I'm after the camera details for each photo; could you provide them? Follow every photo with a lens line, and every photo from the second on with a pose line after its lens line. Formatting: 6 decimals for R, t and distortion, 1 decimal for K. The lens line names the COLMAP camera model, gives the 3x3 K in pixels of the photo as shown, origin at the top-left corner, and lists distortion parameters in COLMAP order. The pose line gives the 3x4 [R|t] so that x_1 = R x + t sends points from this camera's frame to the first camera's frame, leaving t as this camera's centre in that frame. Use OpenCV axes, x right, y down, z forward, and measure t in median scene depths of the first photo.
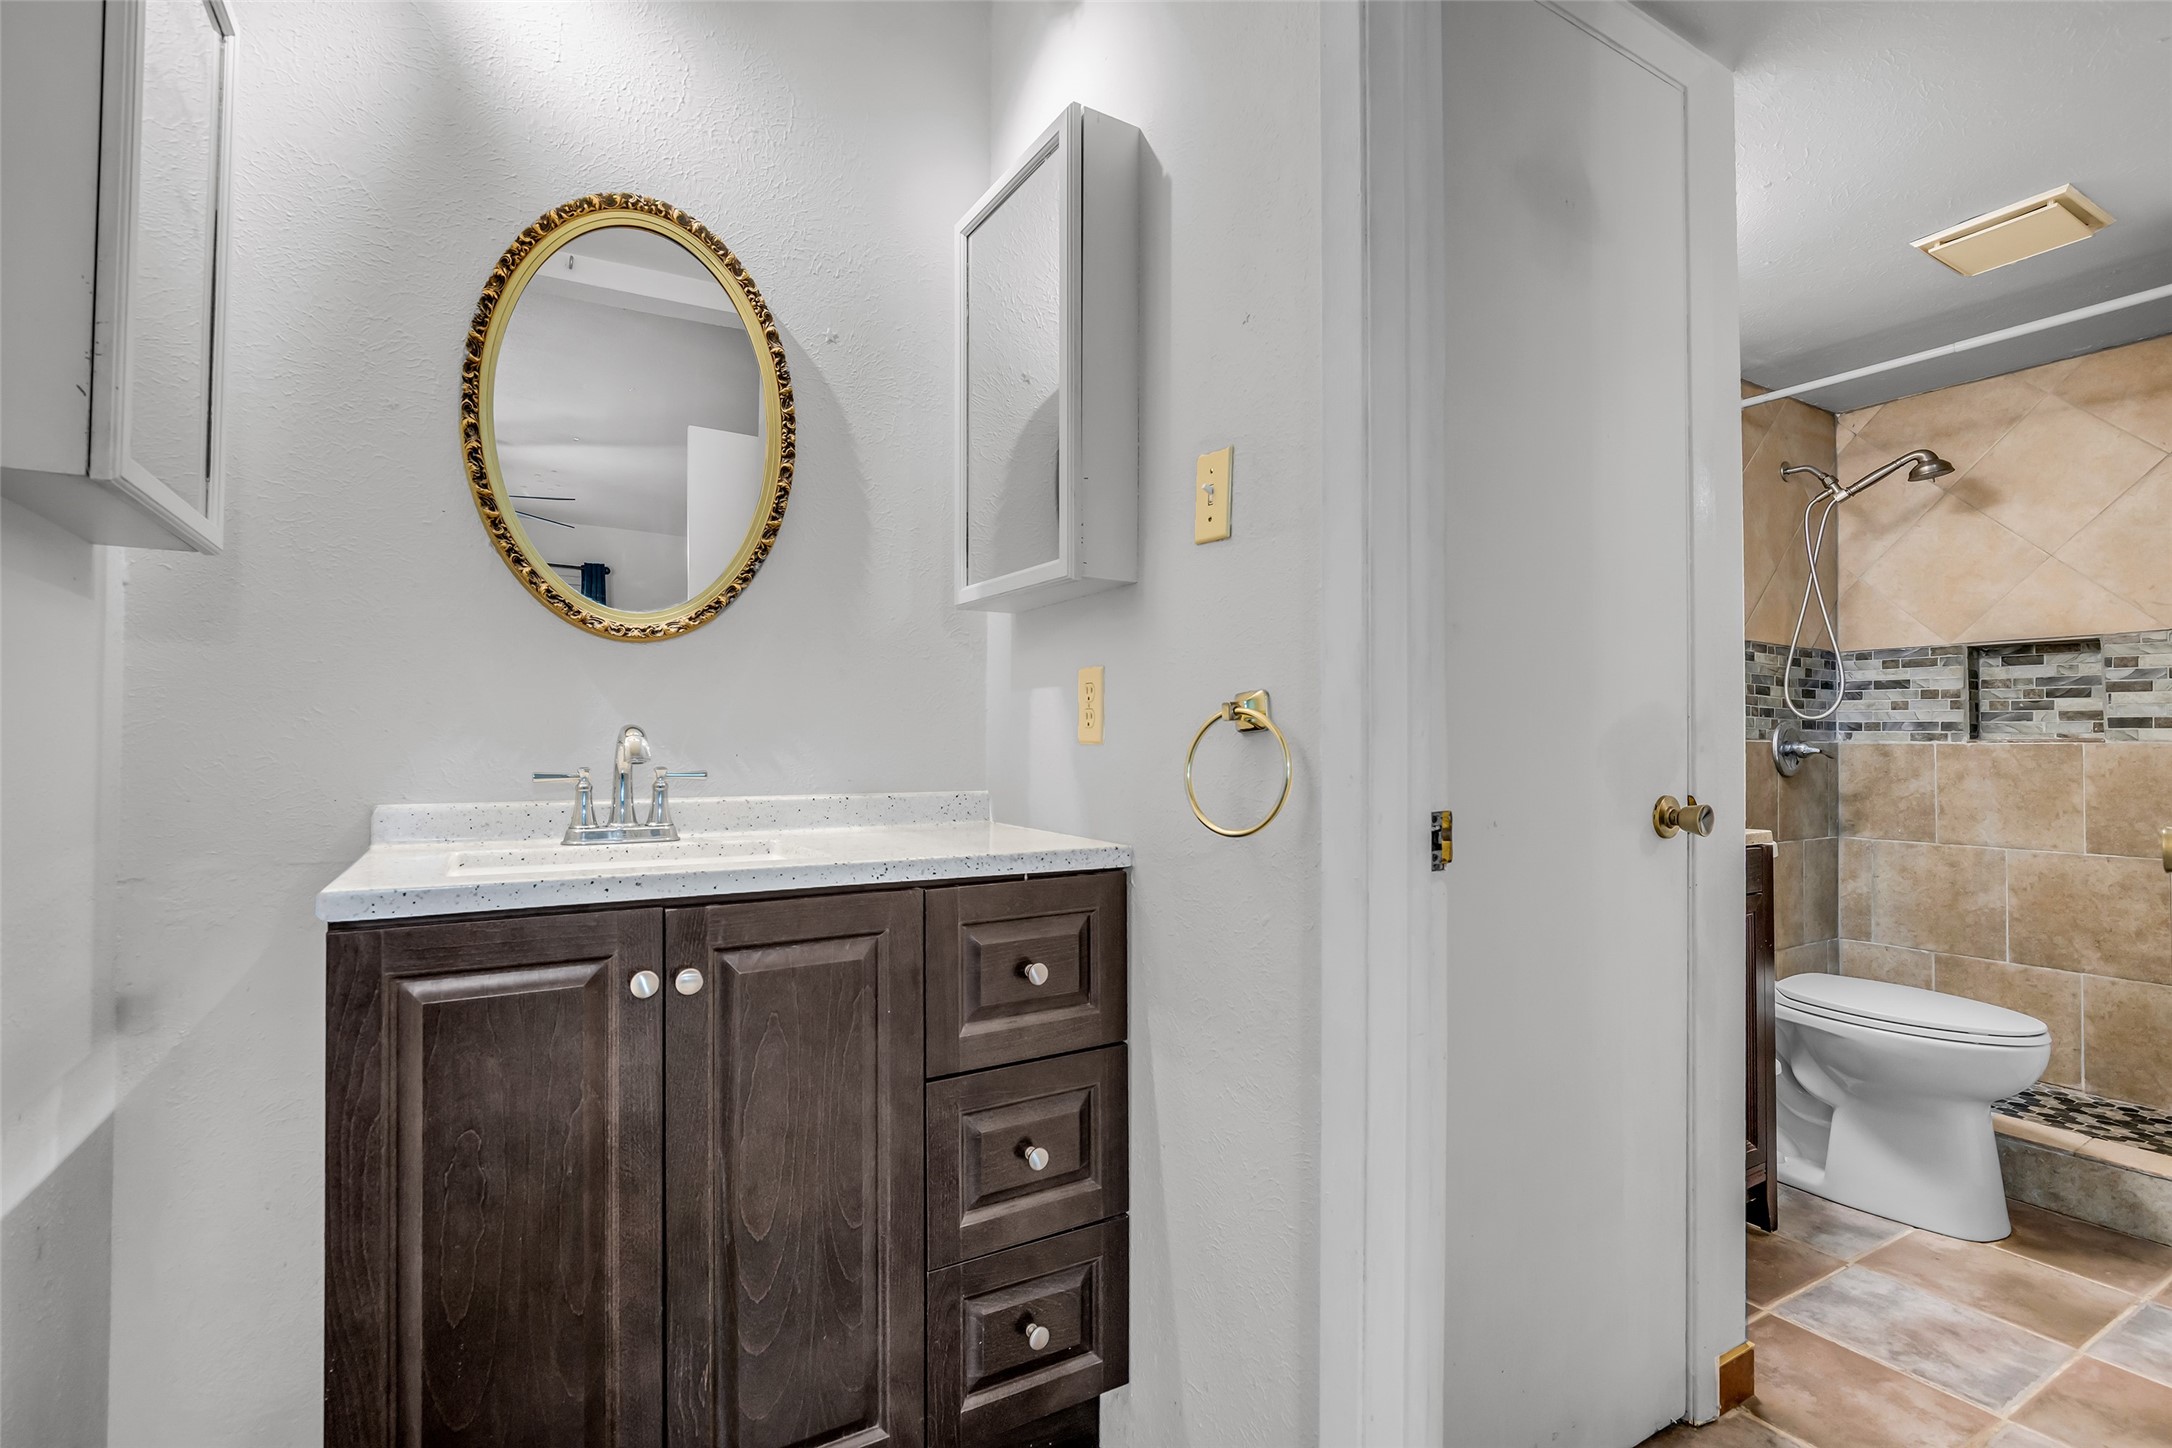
lens RADIAL K [[1006.1, 0, 1079.4], [0, 1006.1, 707.3], [0, 0, 1]] dist [-0.014765, 0.004938]
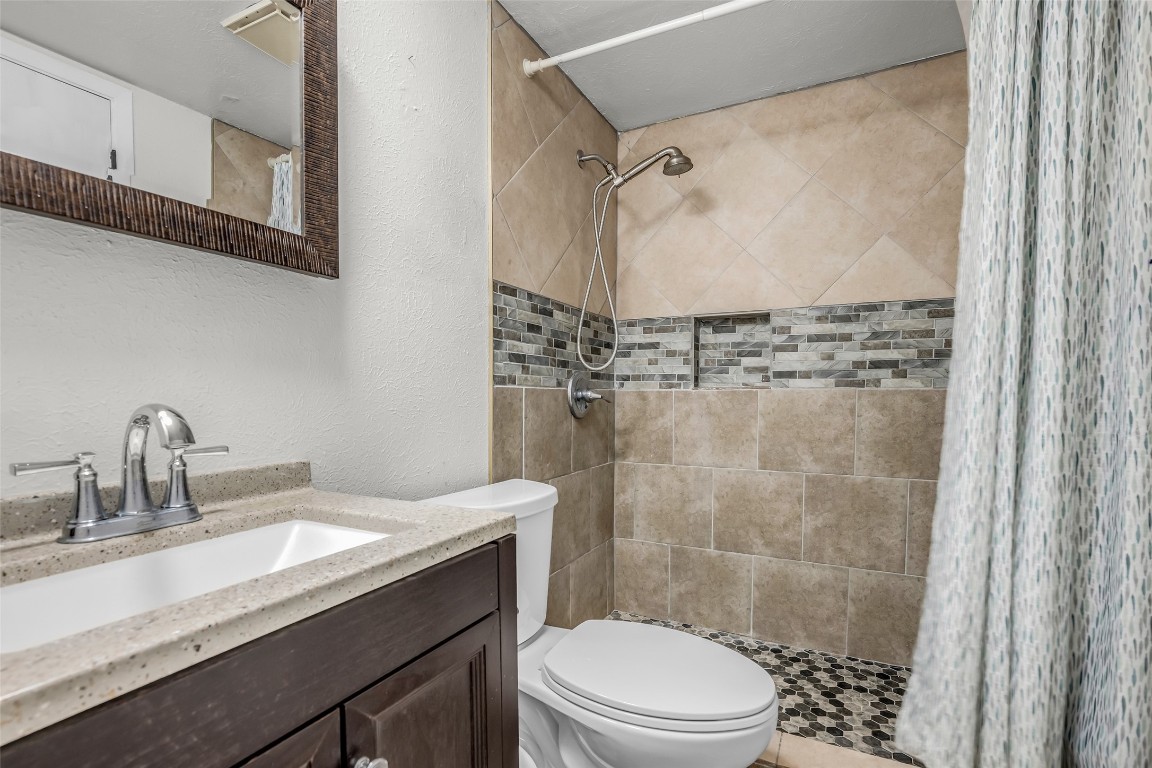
lens RADIAL K [[533.6, 0, 579.8], [0, 533.6, 387.5], [0, 0, 1]] dist [-0.014765, 0.004938]
pose [[0.846758, 0.000694, 0.531978, 0.382193], [-0.014057, 0.999679, 0.021070, 0.019475], [-0.531792, -0.025319, 0.846496, 0.475562]]
